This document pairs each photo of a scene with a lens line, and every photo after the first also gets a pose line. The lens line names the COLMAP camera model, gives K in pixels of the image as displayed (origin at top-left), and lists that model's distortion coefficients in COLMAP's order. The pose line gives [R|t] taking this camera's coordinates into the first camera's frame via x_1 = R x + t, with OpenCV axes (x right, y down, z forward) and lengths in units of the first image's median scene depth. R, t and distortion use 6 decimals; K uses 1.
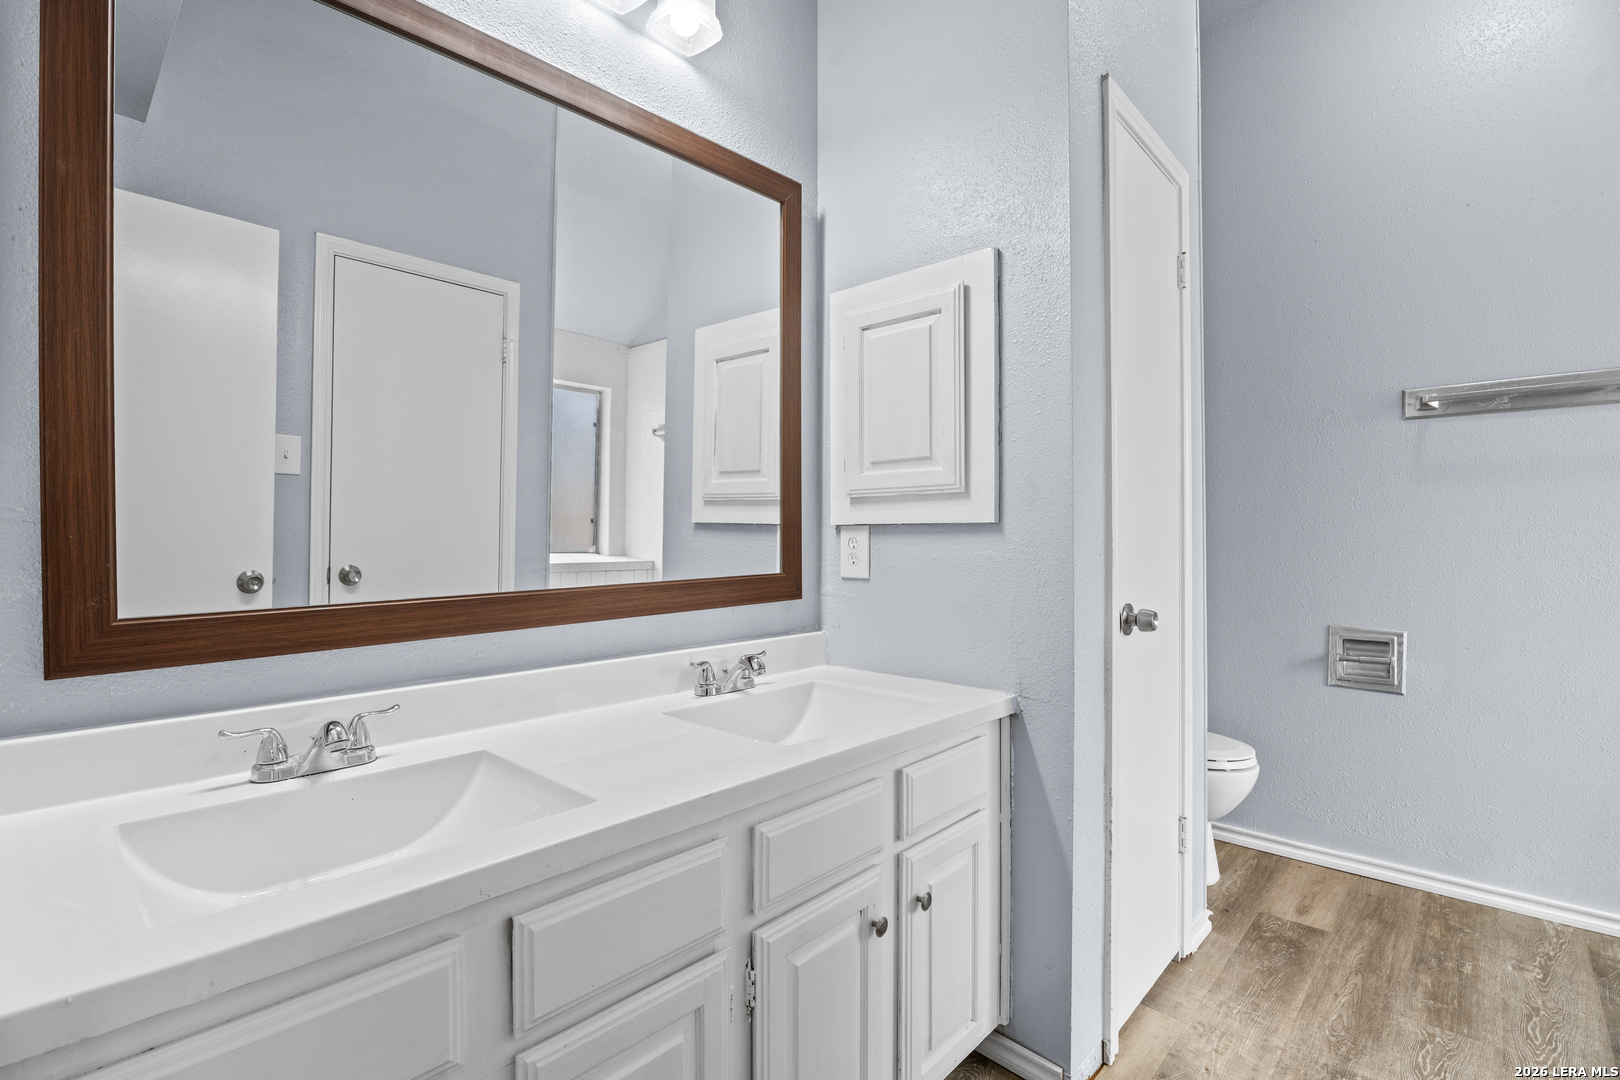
lens RADIAL K [[728.7, 0, 814.3], [0, 728.7, 543.9], [0, 0, 1]] dist [-0.005885, 0.000428]
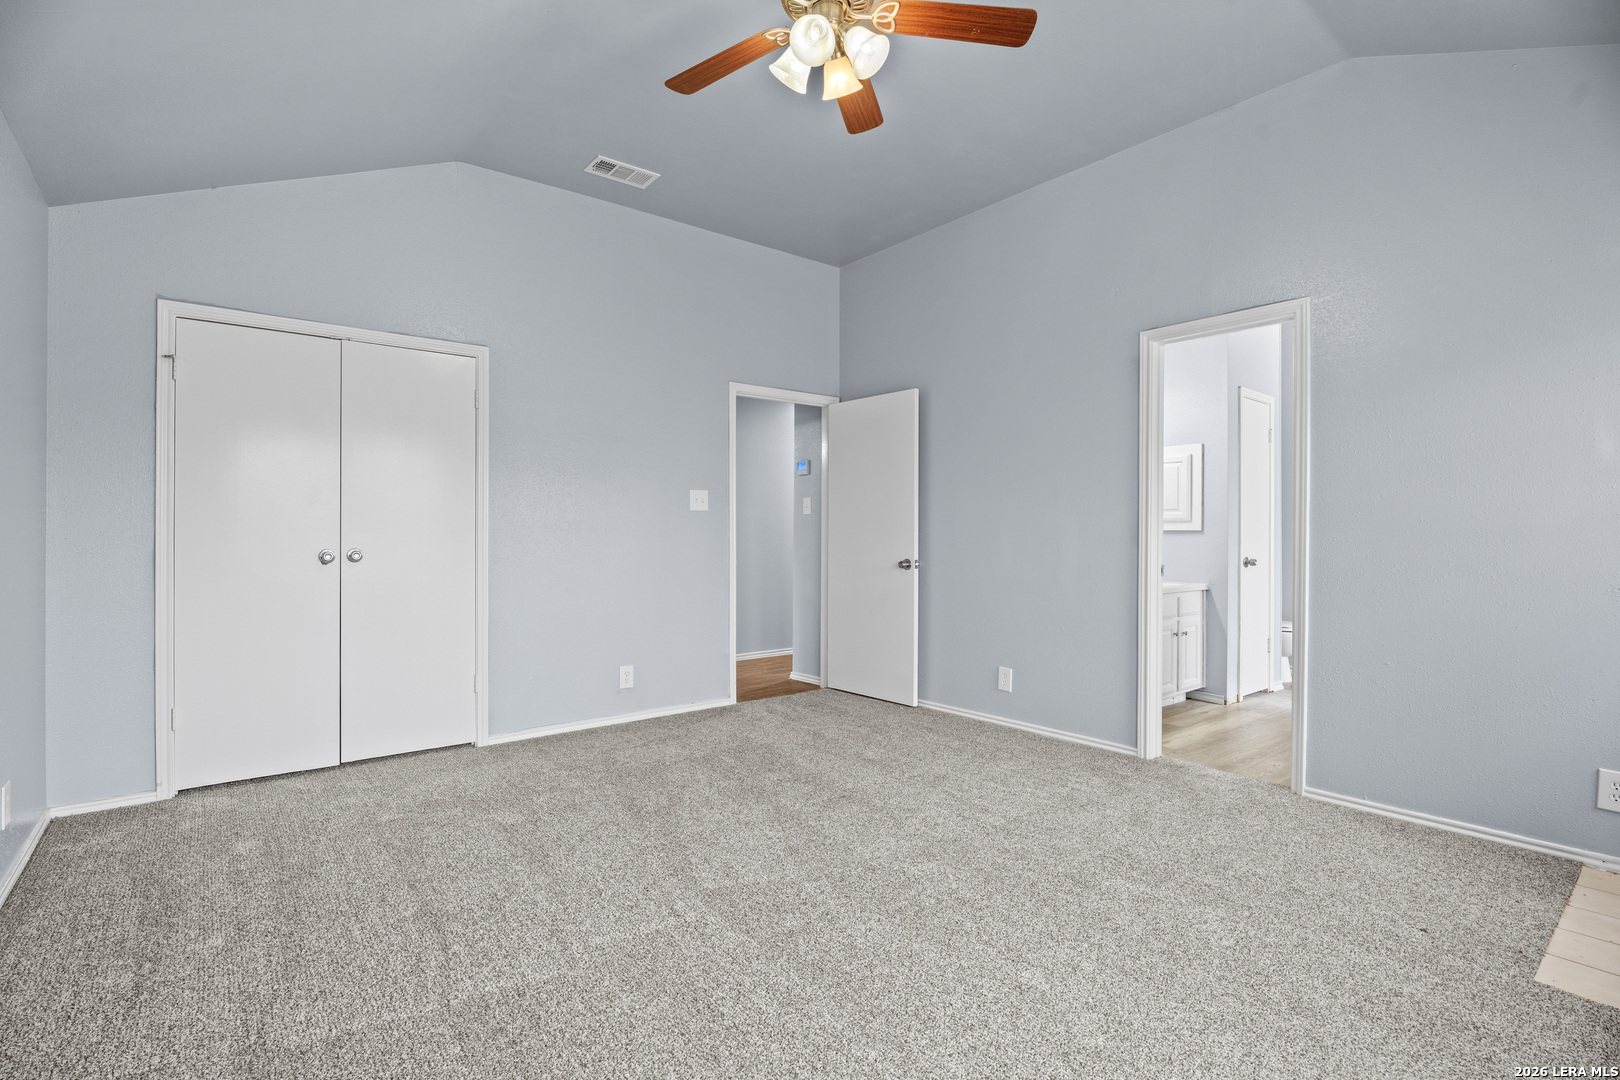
lens RADIAL K [[758.0, 0, 806.9], [0, 758.0, 540.4], [0, 0, 1]] dist [-0.010010, 0.001132]
pose [[0.989197, 0.004303, -0.146527, -0.759738], [-0.004408, 0.999990, -0.000391, 0.018200], [0.146524, 0.001033, 0.989207, -1.967236]]
